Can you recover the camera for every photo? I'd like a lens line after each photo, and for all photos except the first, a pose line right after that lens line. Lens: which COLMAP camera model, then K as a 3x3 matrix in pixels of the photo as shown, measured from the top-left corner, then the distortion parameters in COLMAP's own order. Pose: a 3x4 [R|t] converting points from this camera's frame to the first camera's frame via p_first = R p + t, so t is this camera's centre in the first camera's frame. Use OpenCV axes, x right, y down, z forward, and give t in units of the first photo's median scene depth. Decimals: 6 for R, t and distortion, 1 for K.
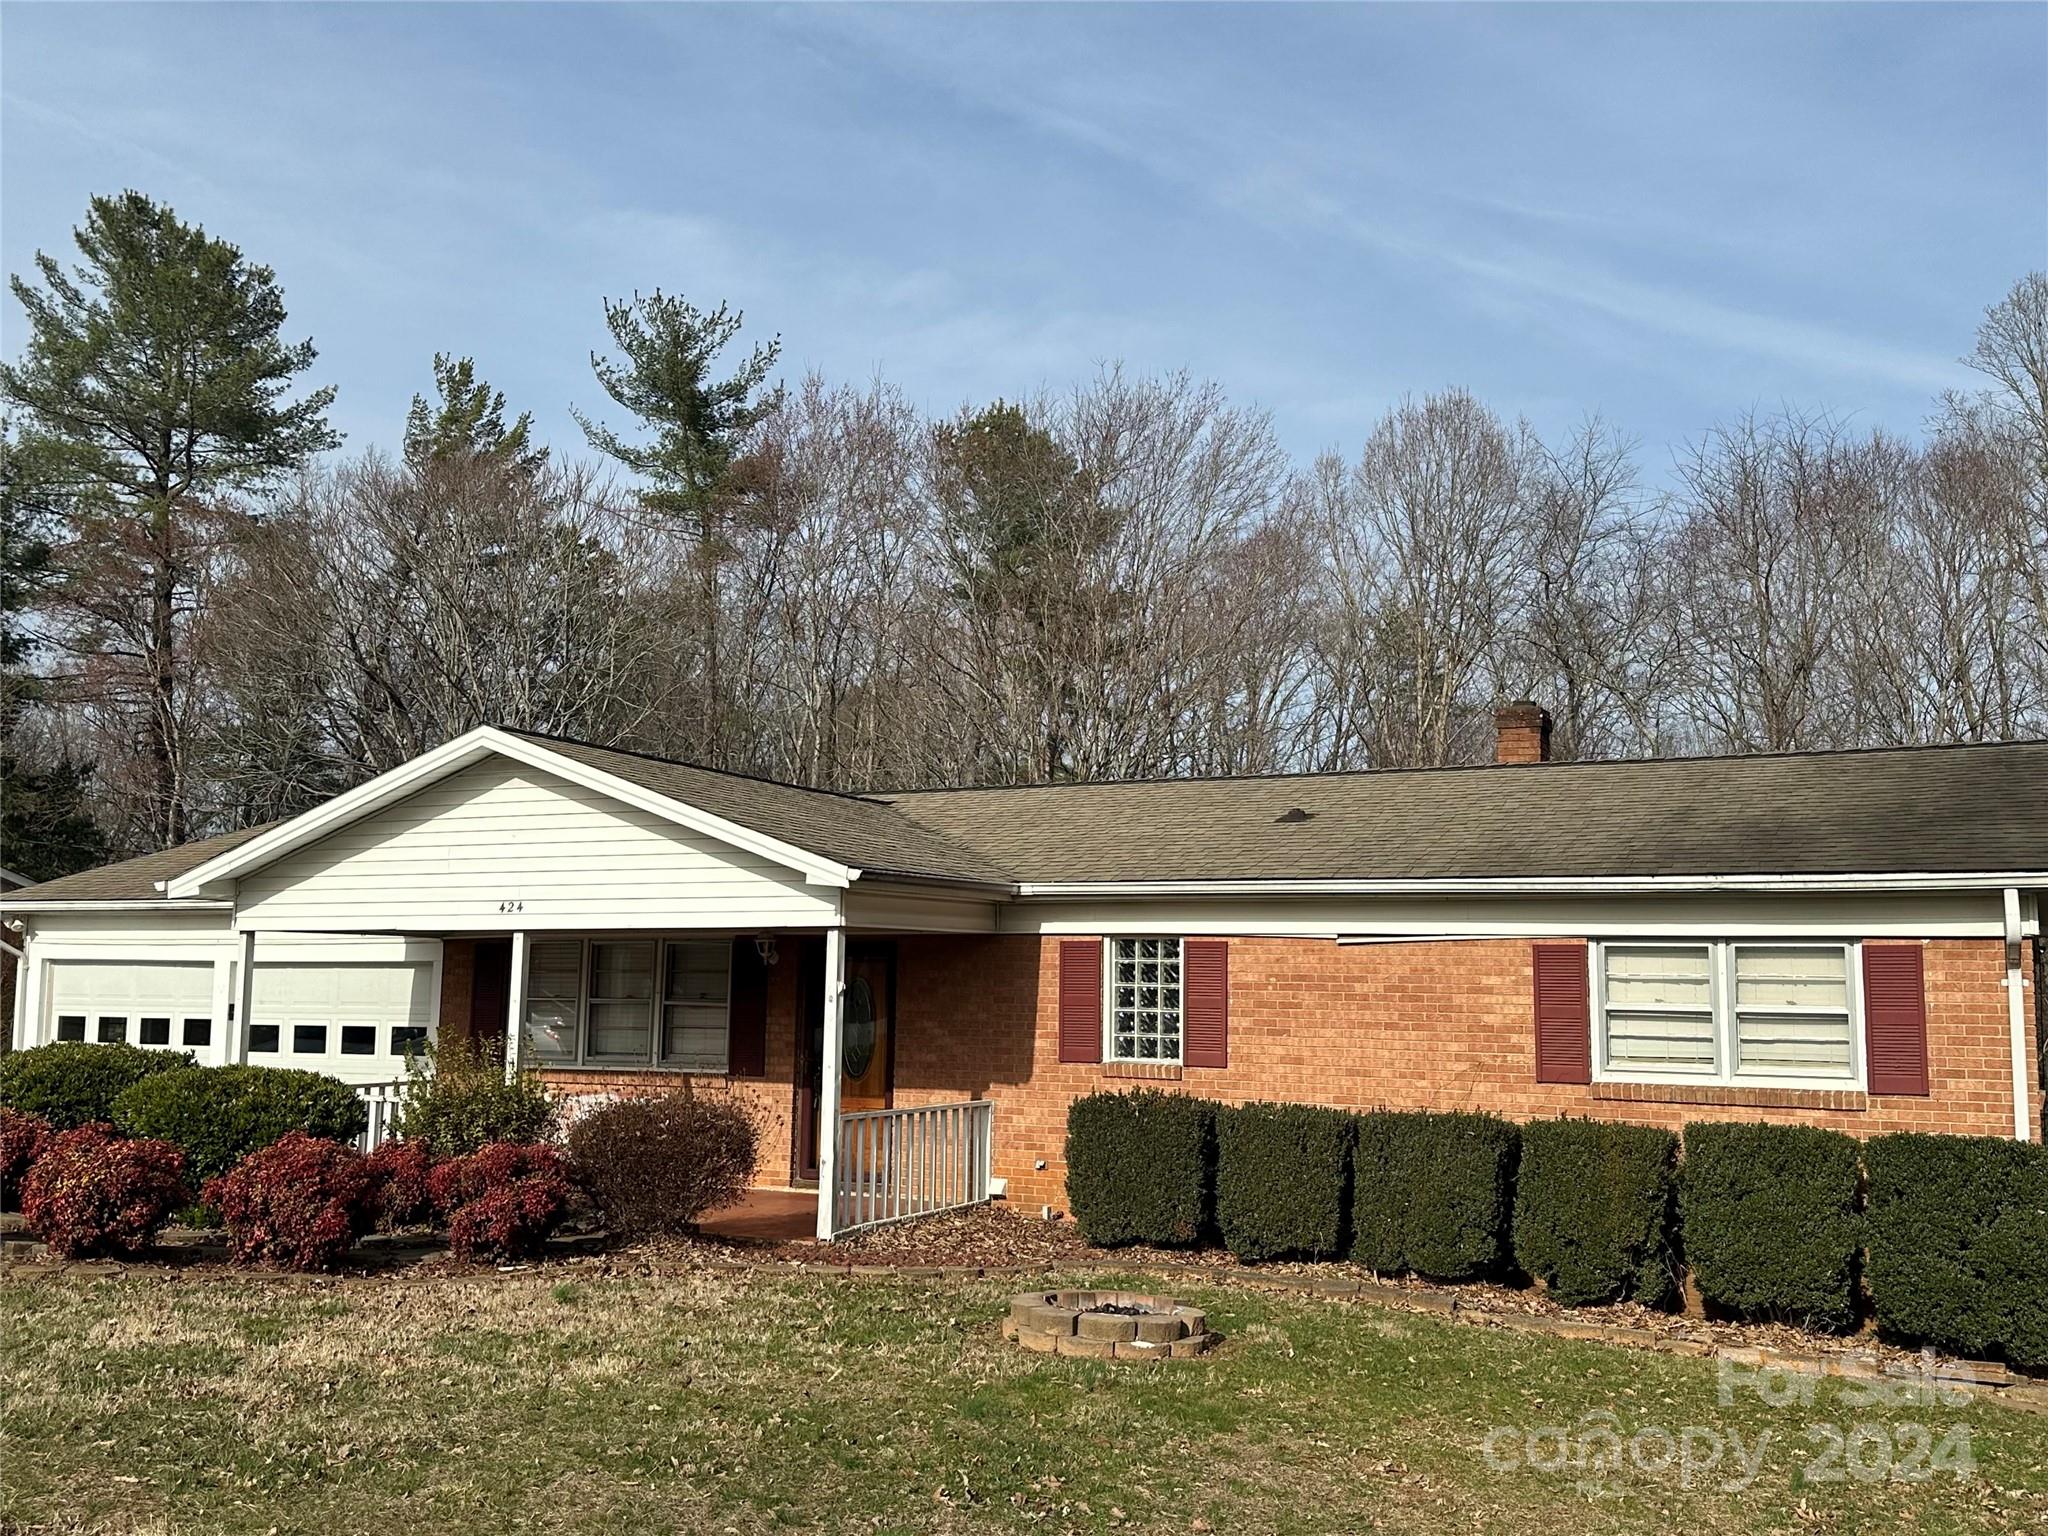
lens RADIAL K [[1920.9, 0, 1028.7], [0, 1920.9, 749.3], [0, 0, 1]] dist [0.039401, 0.000000]
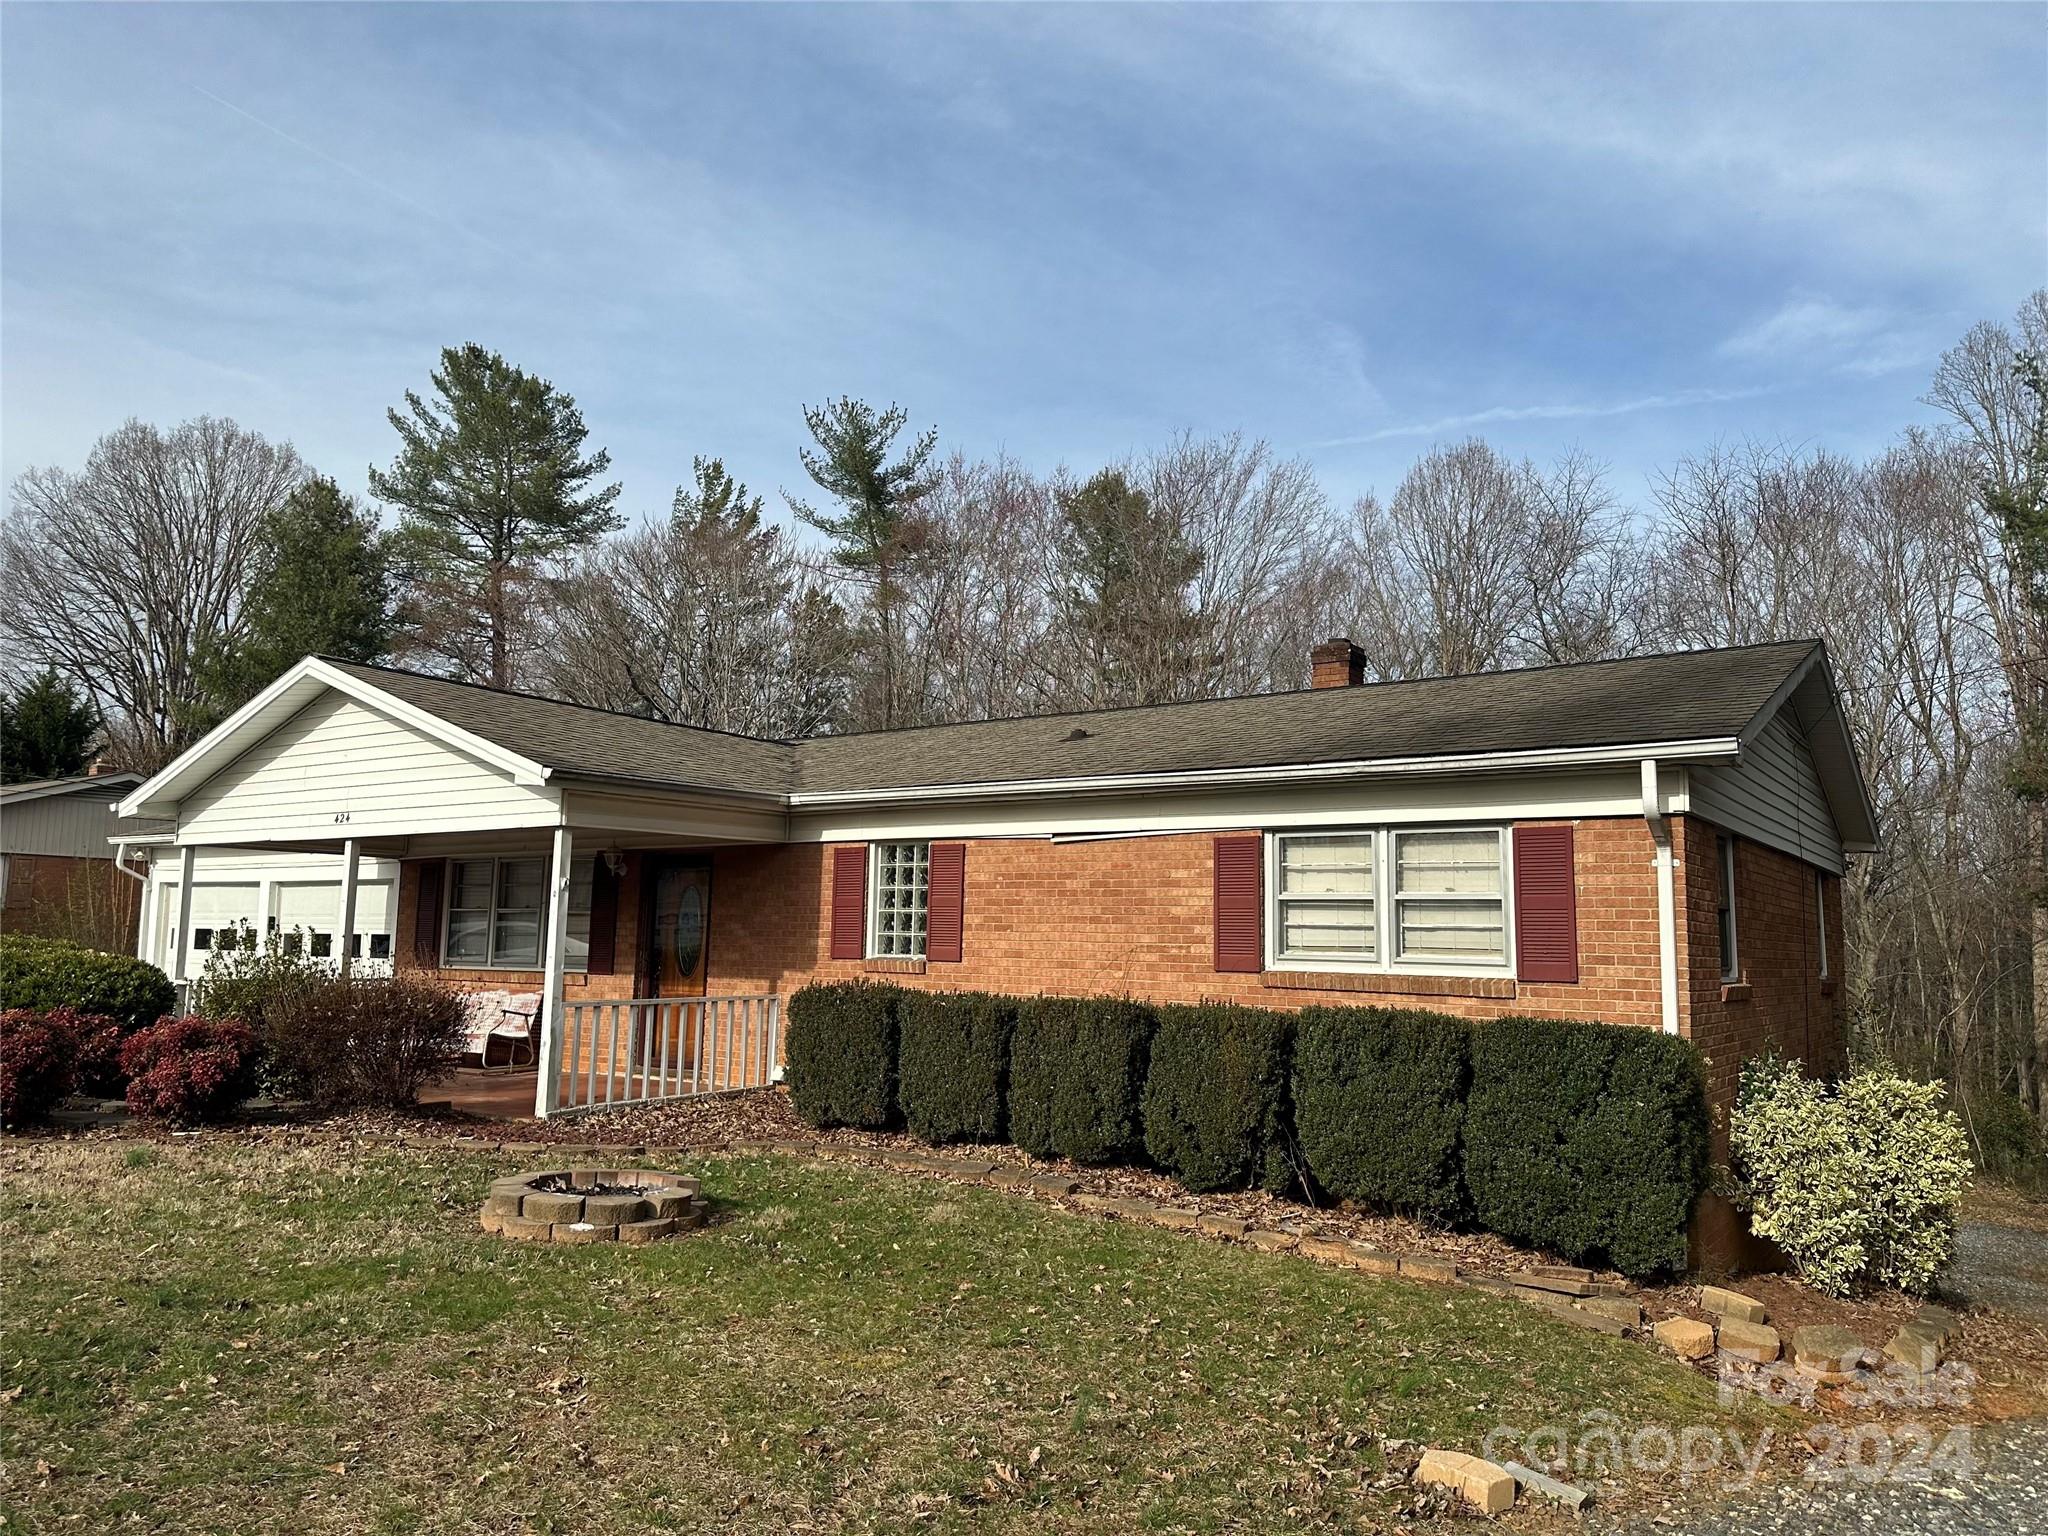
lens RADIAL K [[1431.9, 0, 1029.7], [0, 1431.9, 766.3], [0, 0, 1]] dist [0.045929, -0.024054]
pose [[0.990604, -0.012580, -0.136183, 0.242678], [0.012626, 0.999920, -0.000521, 0.056693], [0.136179, -0.001203, 0.990684, 0.213776]]
